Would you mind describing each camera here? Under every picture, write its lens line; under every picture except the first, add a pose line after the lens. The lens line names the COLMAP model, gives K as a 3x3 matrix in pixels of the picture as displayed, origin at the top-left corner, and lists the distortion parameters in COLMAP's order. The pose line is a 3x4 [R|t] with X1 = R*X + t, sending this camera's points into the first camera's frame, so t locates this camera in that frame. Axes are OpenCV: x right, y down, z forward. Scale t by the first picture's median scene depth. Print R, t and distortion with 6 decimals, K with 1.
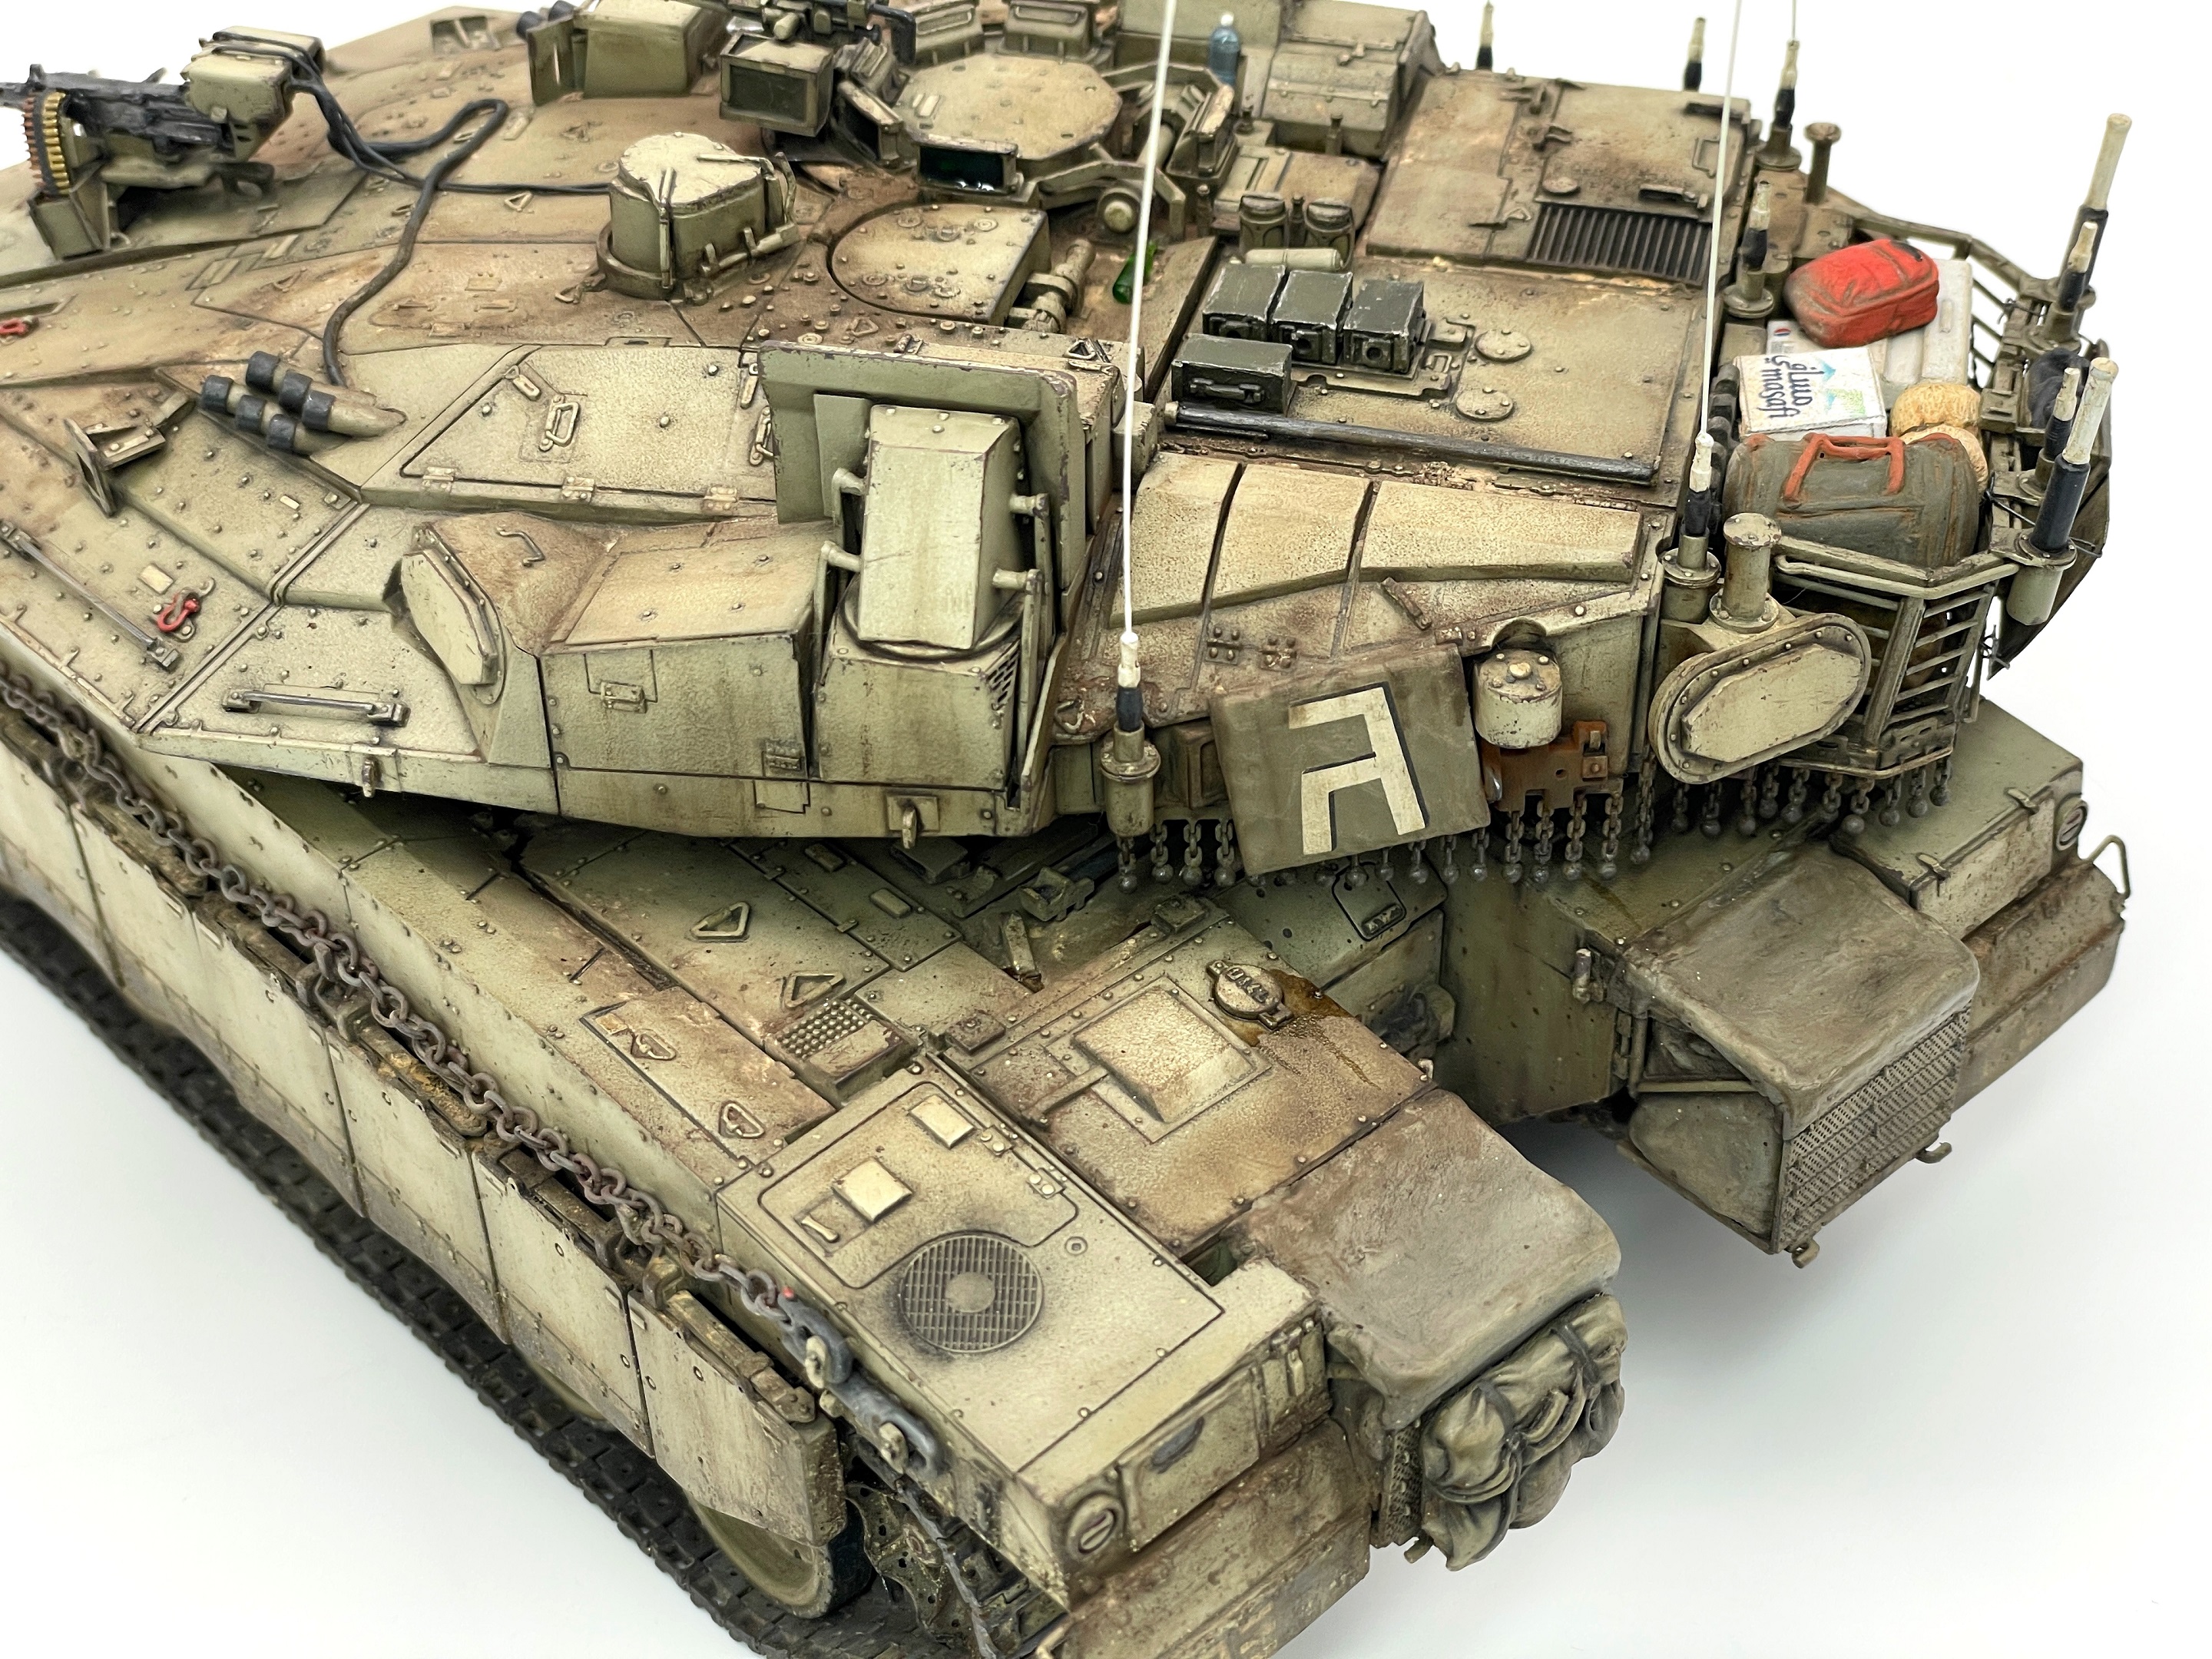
lens RADIAL K [[3424.0, 0, 1108.9], [0, 3424.0, 823.3], [0, 0, 1]] dist [-0.035497, 0.180559]
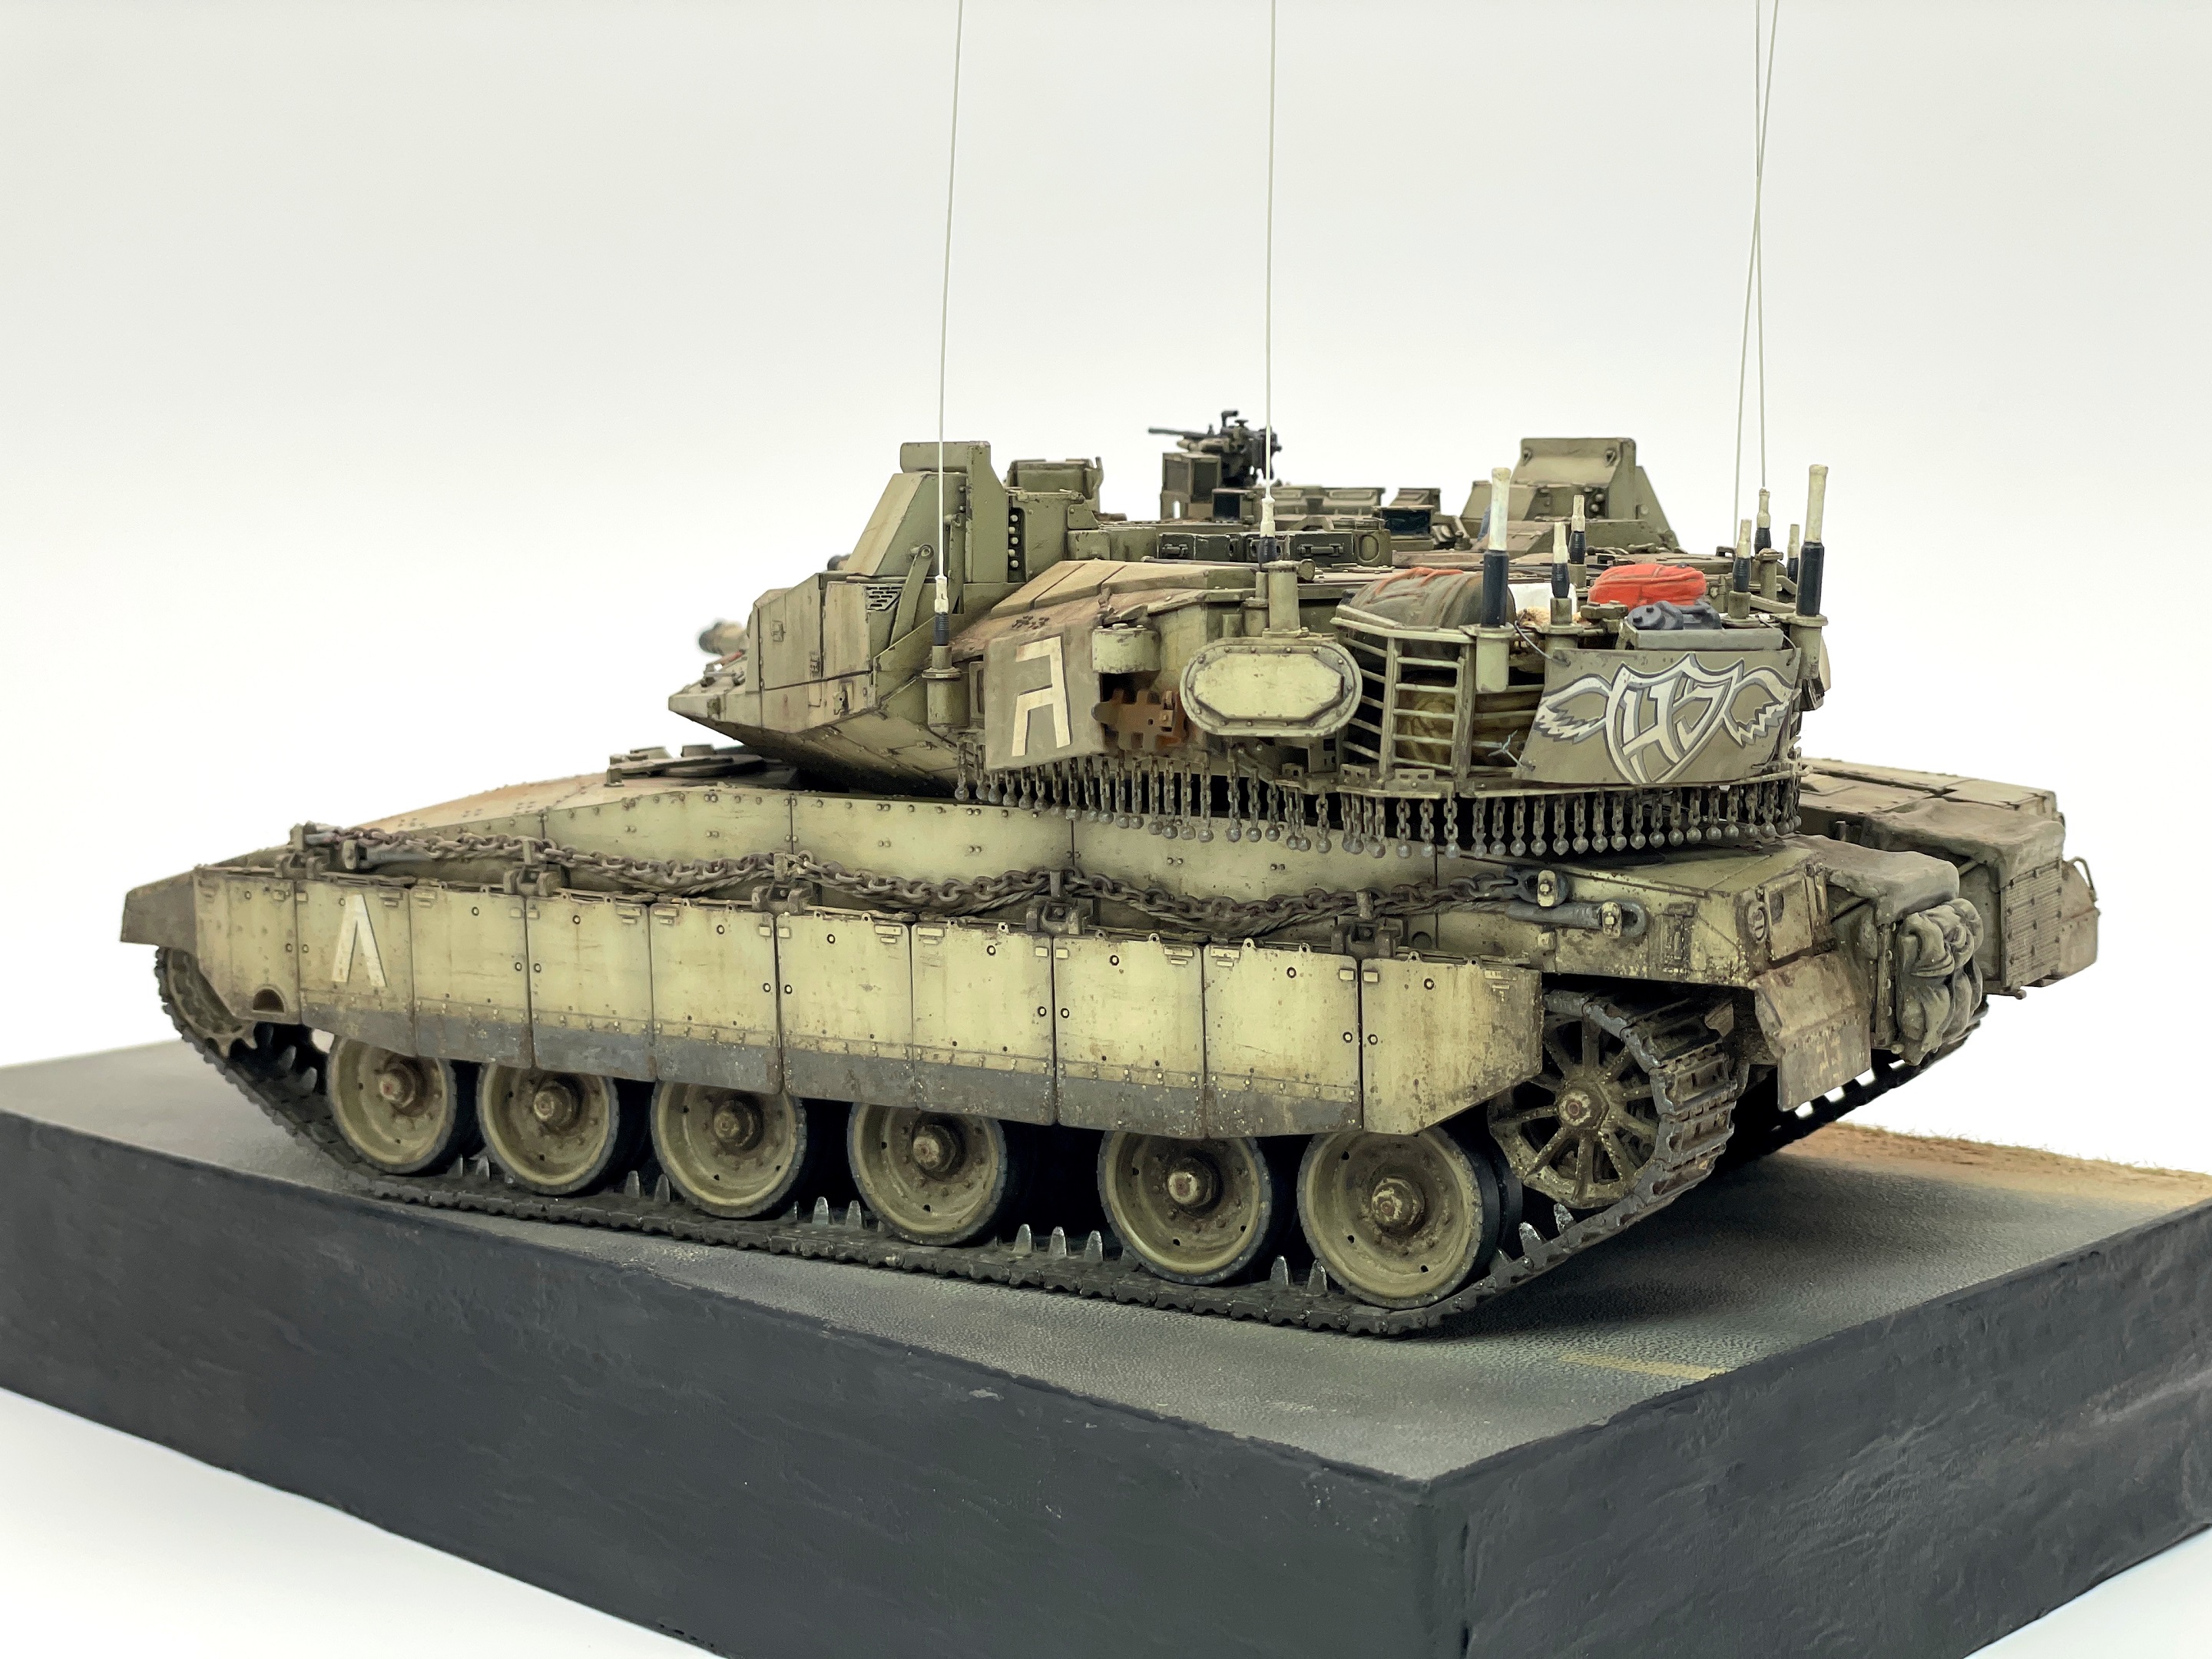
lens RADIAL K [[3412.9, 0, 1109.1], [0, 3412.9, 822.1], [0, 0, 1]] dist [0.019200, 0.065607]
pose [[0.962865, -0.032084, 0.268070, -0.626816], [0.170453, 0.842248, -0.511434, 0.807496], [-0.209373, 0.538135, 0.816440, -0.230660]]
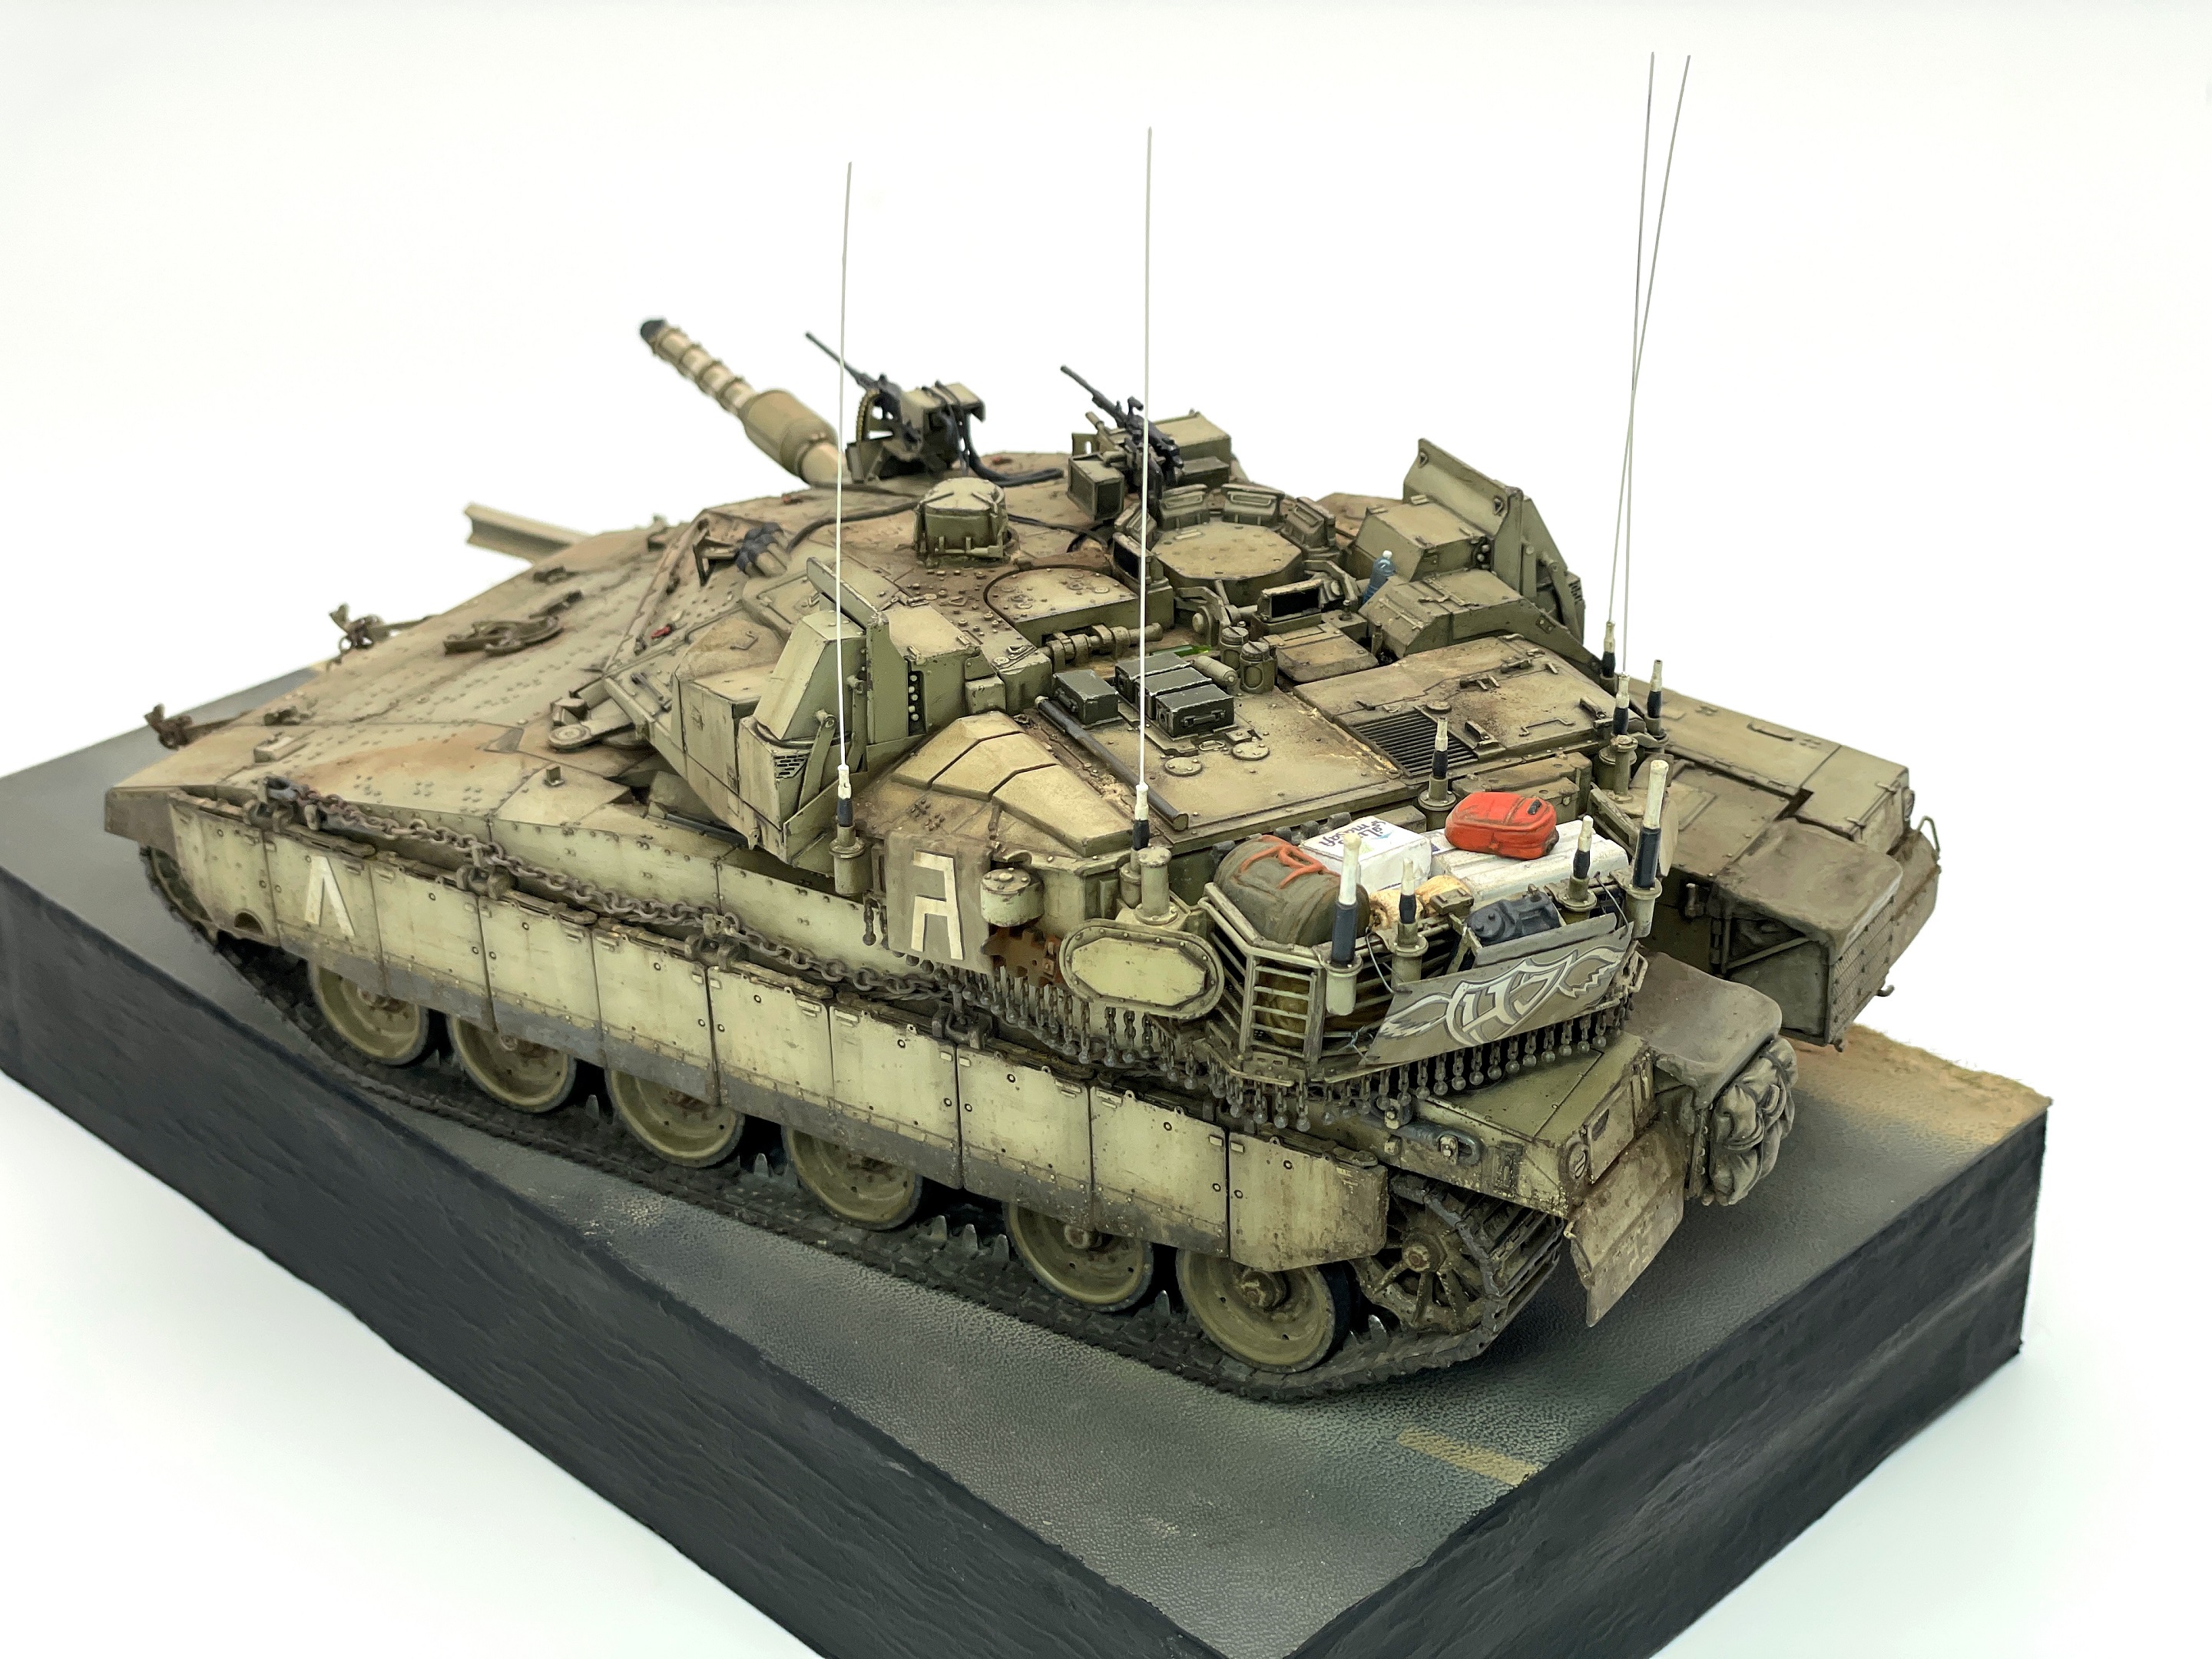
lens RADIAL K [[3380.8, 0, 1115.3], [0, 3380.8, 836.2], [0, 0, 1]] dist [0.031991, 0.149324]
pose [[0.963987, -0.124773, 0.234864, -0.545294], [0.168038, 0.970259, -0.174244, 0.266295], [-0.206138, 0.207435, 0.956283, -0.580272]]
